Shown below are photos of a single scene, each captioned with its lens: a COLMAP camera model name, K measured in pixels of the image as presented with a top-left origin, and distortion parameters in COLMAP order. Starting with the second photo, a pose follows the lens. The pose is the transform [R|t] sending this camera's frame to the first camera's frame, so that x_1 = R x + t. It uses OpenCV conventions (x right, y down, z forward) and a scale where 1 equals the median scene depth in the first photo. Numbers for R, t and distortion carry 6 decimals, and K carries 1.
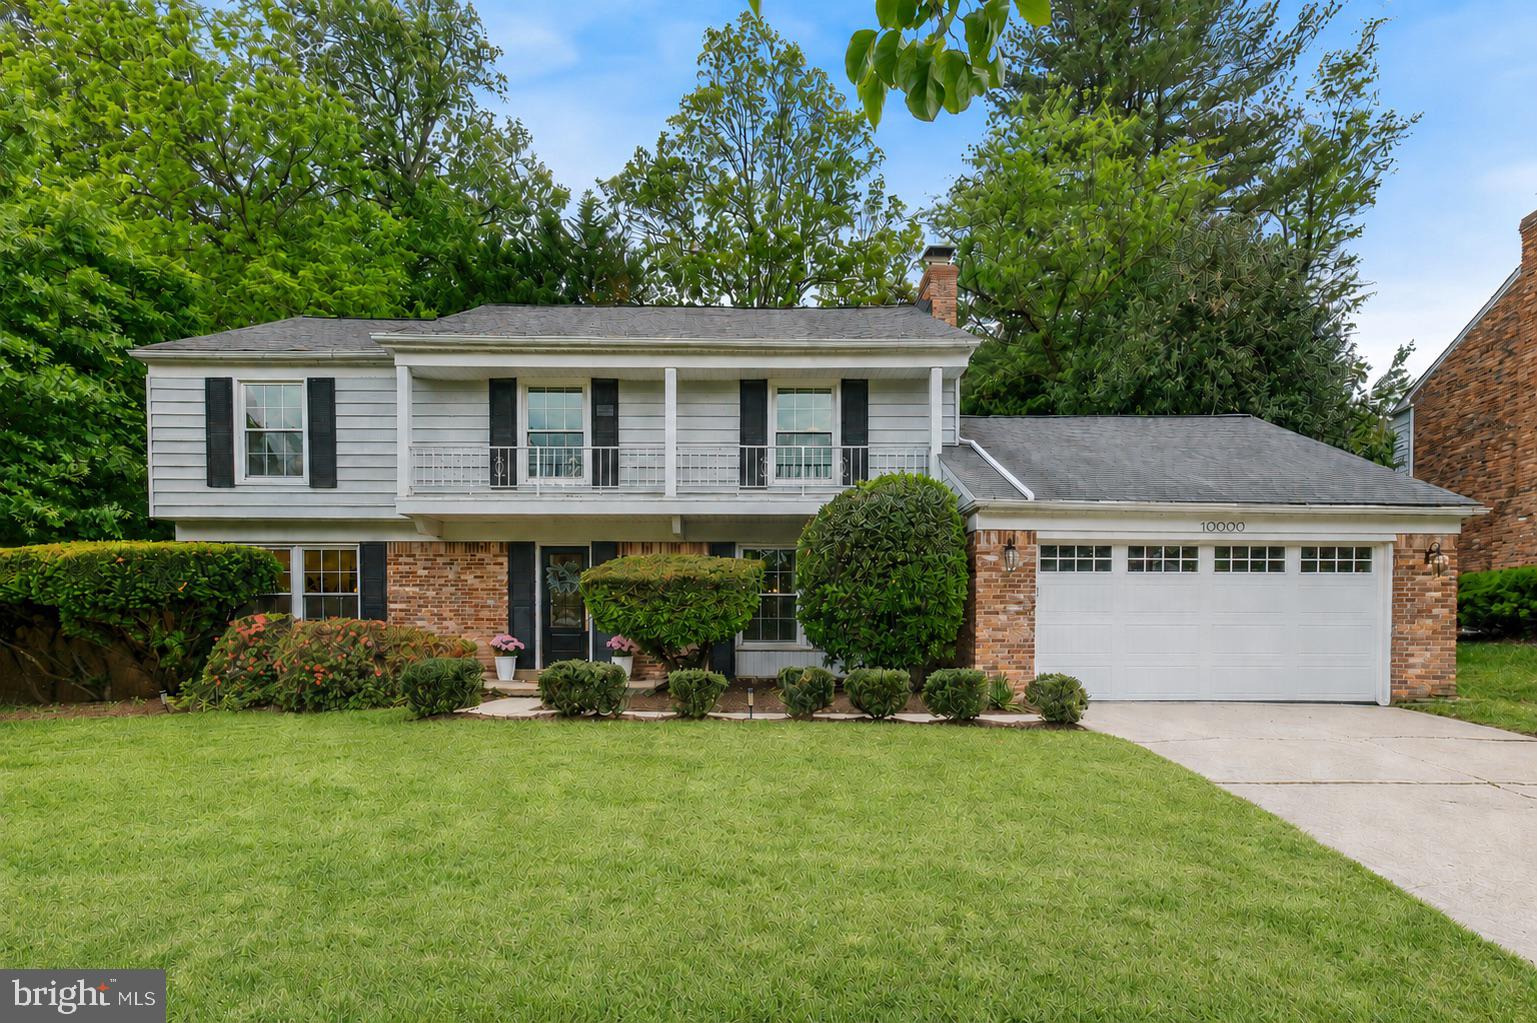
lens RADIAL K [[728.7, 0, 767.5], [0, 728.7, 557.3], [0, 0, 1]] dist [-0.002099, -0.000242]
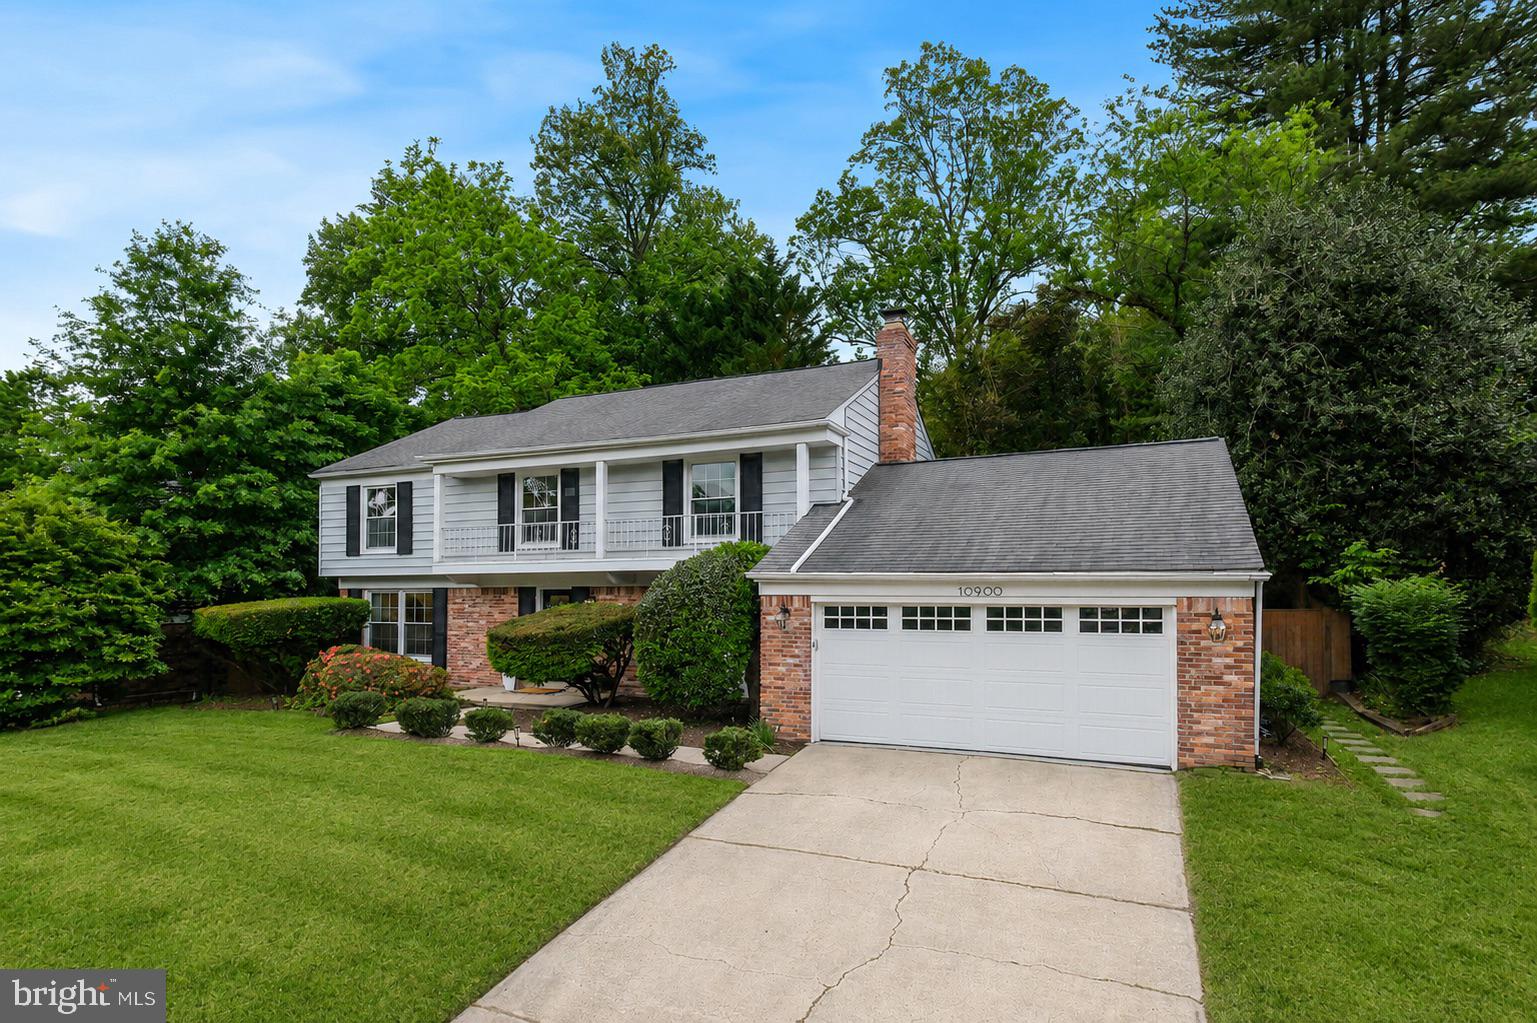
lens RADIAL K [[677.6, 0, 769.5], [0, 677.6, 509.6], [0, 0, 1]] dist [-0.002112, 0.000063]
pose [[0.937632, -0.037411, -0.345610, 0.590171], [0.024134, 0.998799, -0.042643, -0.111574], [0.346790, 0.031642, 0.937409, -0.056059]]
